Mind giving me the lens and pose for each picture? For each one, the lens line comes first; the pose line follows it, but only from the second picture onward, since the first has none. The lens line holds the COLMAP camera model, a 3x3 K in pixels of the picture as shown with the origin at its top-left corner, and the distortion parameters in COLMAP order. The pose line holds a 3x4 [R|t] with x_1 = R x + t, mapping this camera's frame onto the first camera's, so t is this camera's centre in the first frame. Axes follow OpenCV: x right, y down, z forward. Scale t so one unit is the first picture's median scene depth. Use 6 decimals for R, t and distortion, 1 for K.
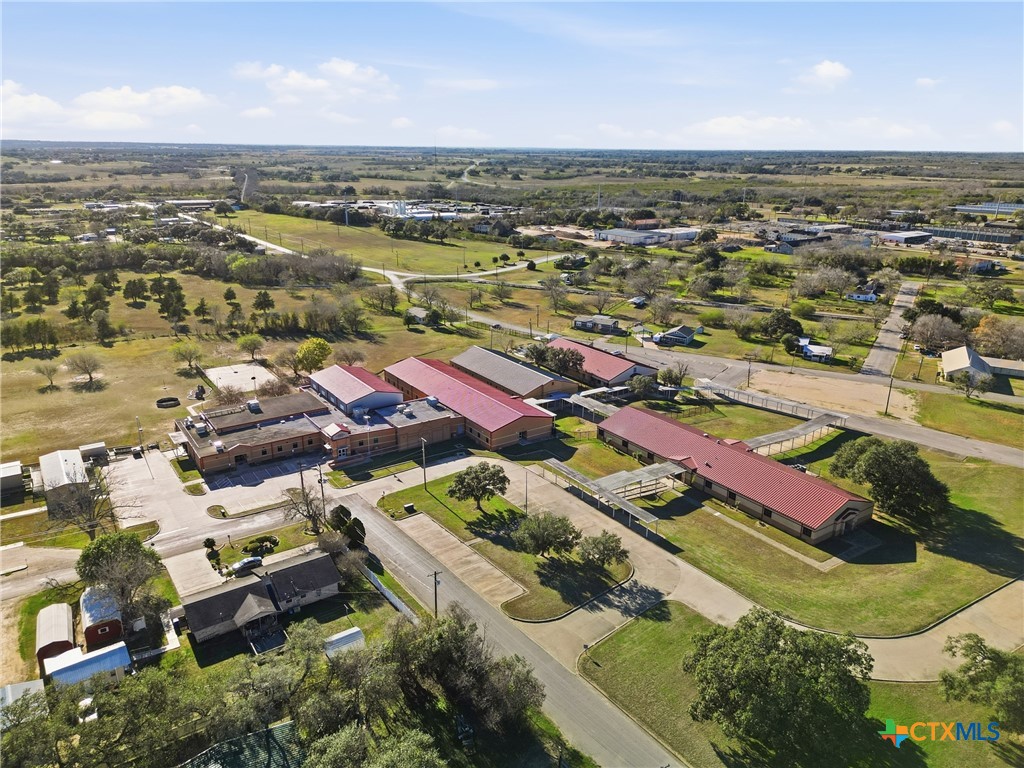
lens RADIAL K [[709.7, 0, 512.0], [0, 709.7, 384.0], [0, 0, 1]] dist [-0.002984, -0.004244]
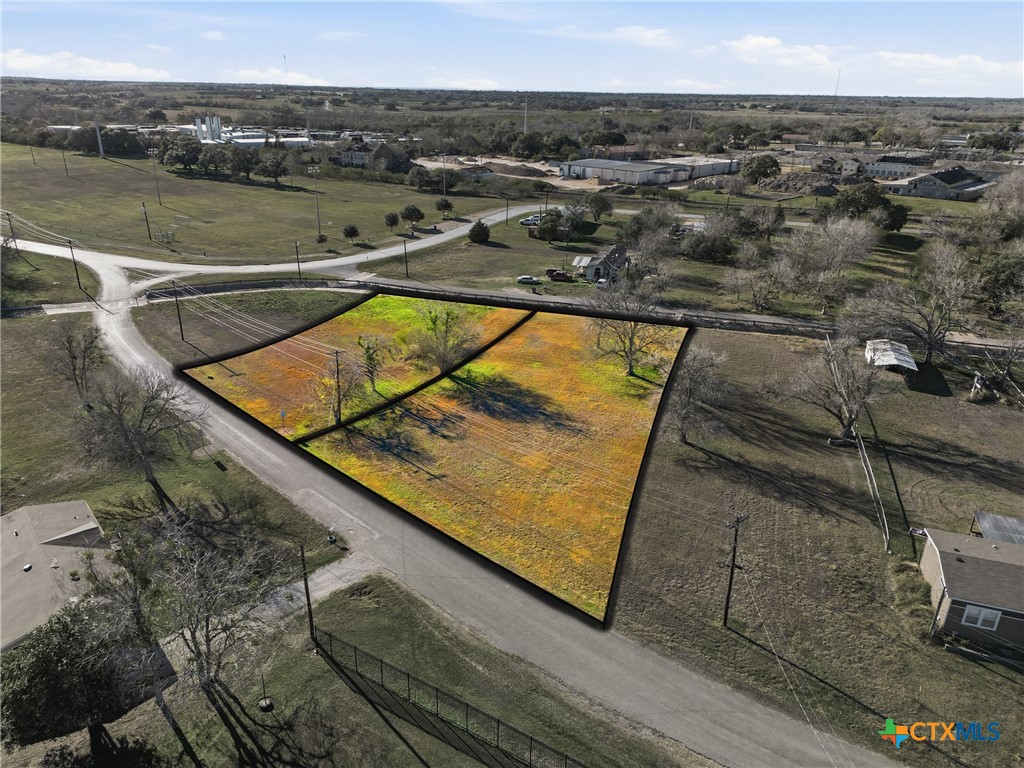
lens RADIAL K [[709.7, 0, 512.0], [0, 709.7, 384.0], [0, 0, 1]] dist [-0.002984, -0.004244]
pose [[0.984902, -0.054593, 0.164278, -0.023013], [0.043133, 0.996432, 0.072539, -0.084252], [-0.167653, -0.064358, 0.983743, 0.451526]]
